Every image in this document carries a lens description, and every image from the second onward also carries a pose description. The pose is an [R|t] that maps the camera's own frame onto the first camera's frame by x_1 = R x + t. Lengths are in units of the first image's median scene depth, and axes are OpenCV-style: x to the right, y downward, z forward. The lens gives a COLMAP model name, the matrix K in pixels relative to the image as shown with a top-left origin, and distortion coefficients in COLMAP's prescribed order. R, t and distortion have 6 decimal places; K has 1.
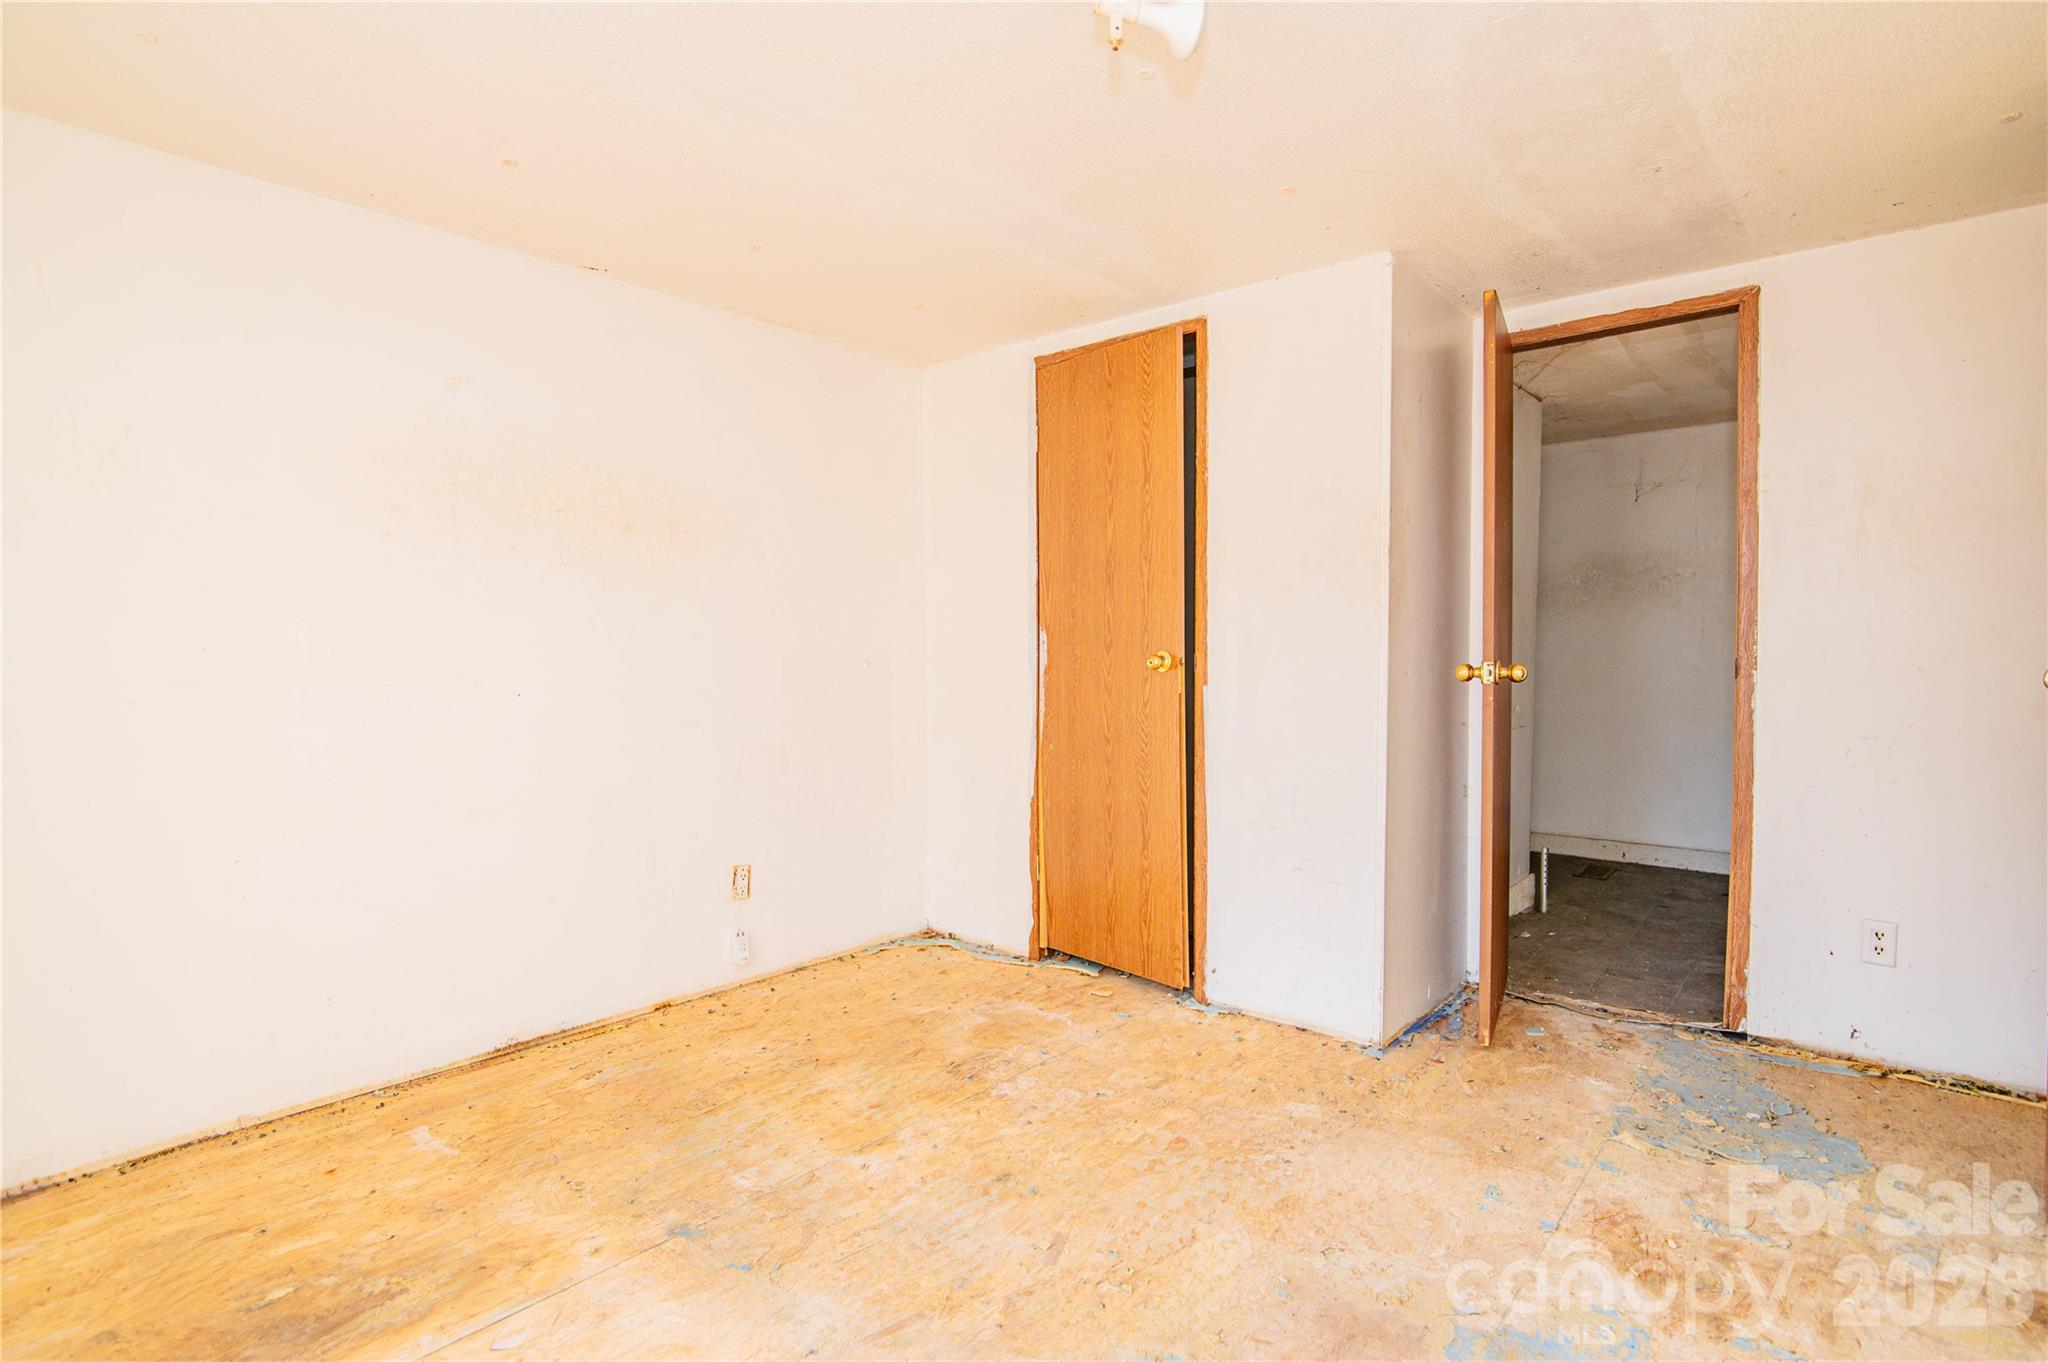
lens RADIAL K [[1000.9, 0, 1018.2], [0, 1000.9, 671.7], [0, 0, 1]] dist [-0.021505, 0.002161]
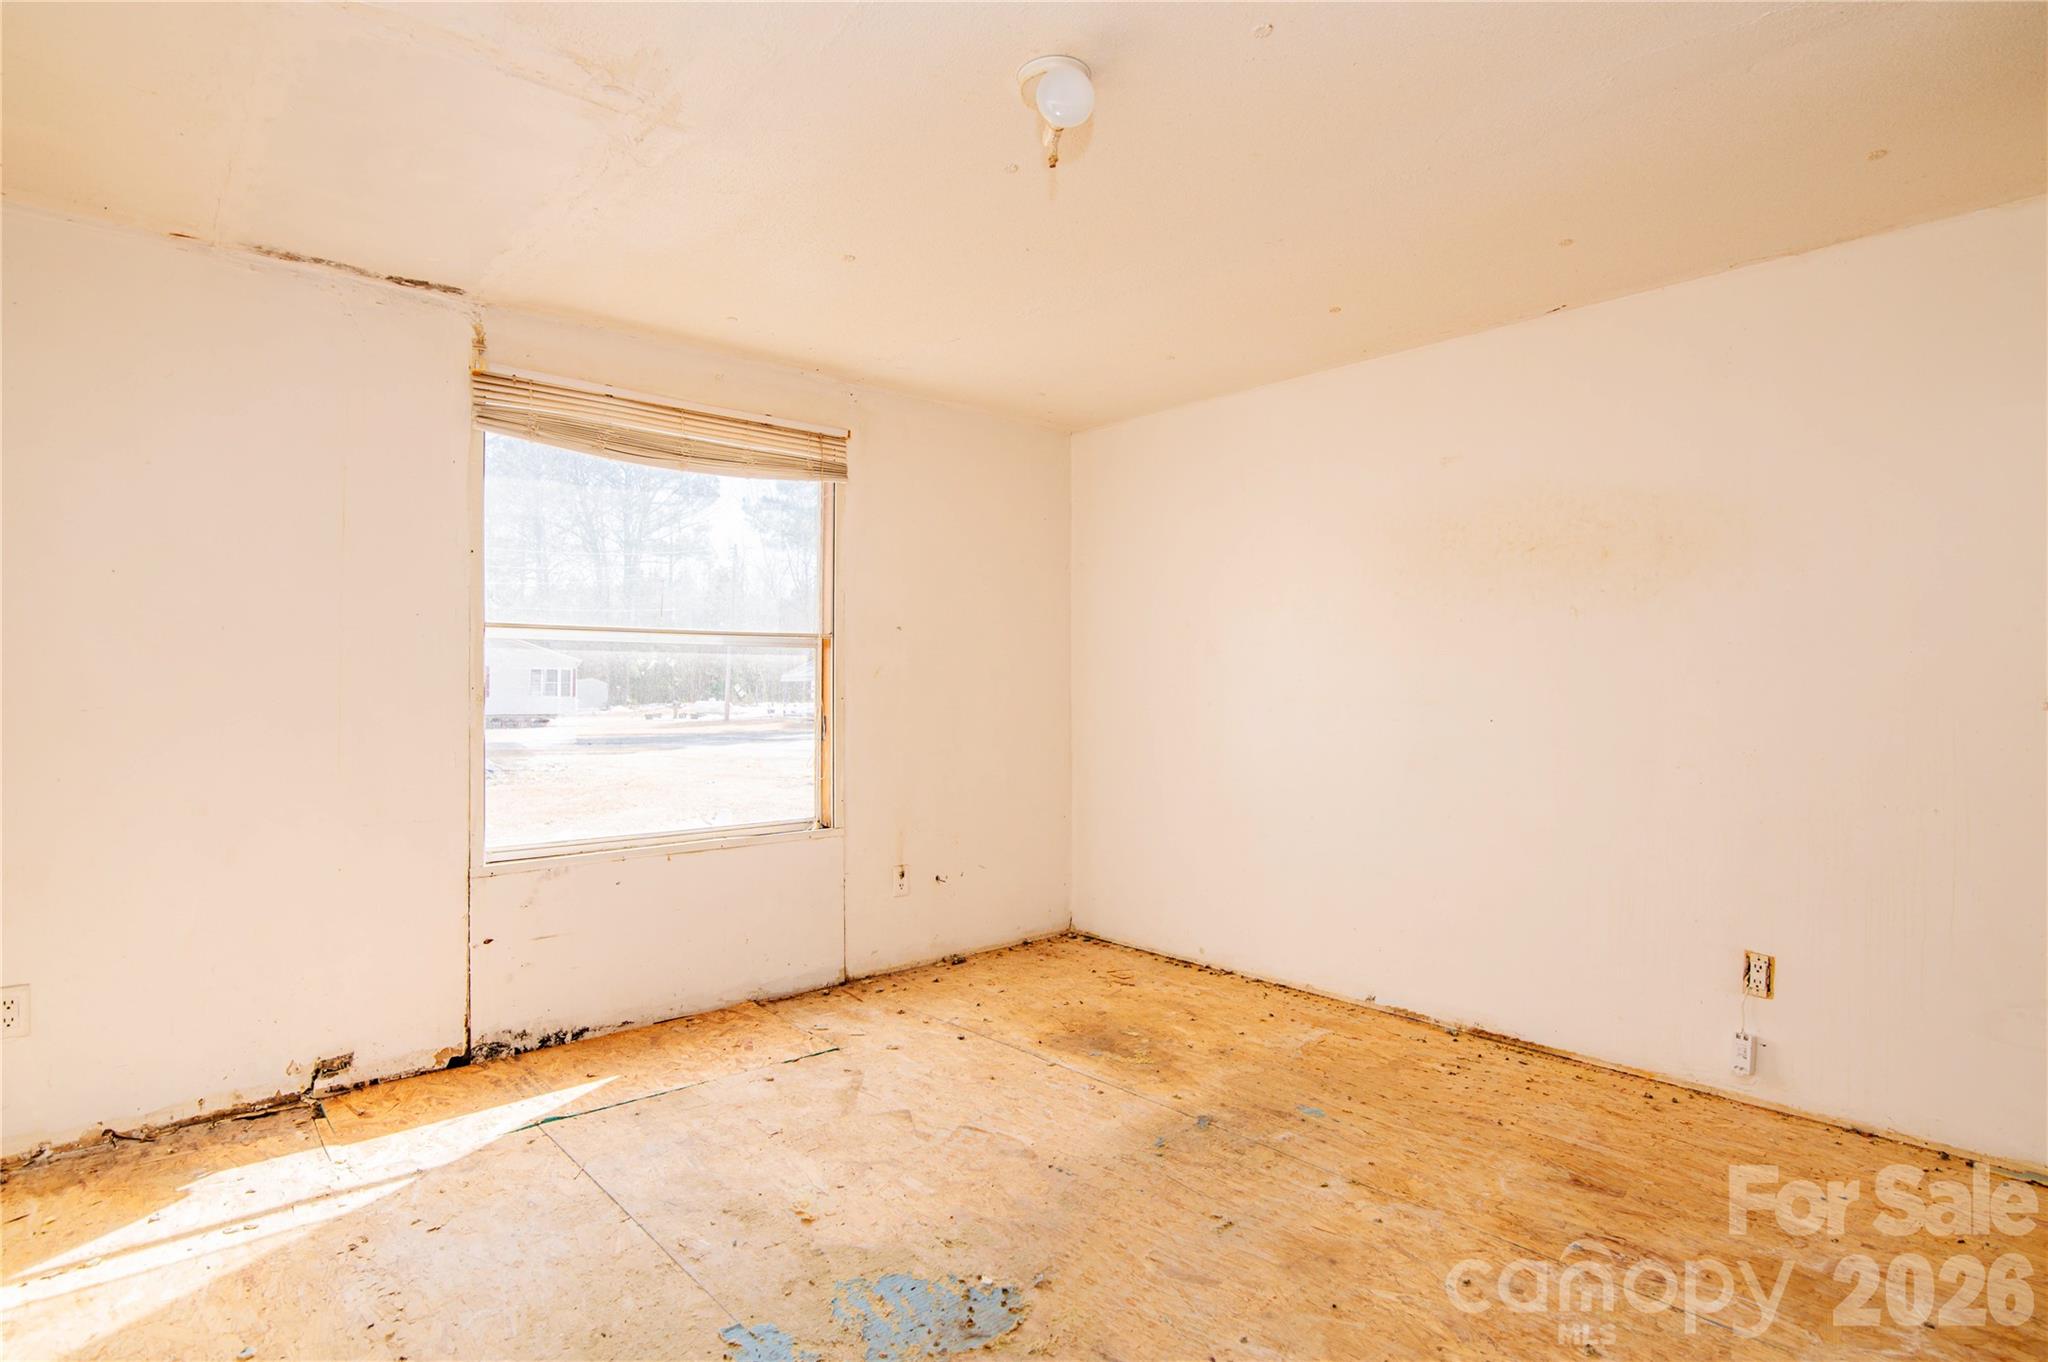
lens RADIAL K [[1000.9, 0, 1015.6], [0, 1000.9, 677.0], [0, 0, 1]] dist [-0.021505, 0.002161]
pose [[-0.106004, -0.002590, -0.994362, 0.695038], [-0.025751, 0.999668, 0.000141, -0.012465], [0.994032, 0.025620, -0.106035, 0.605815]]
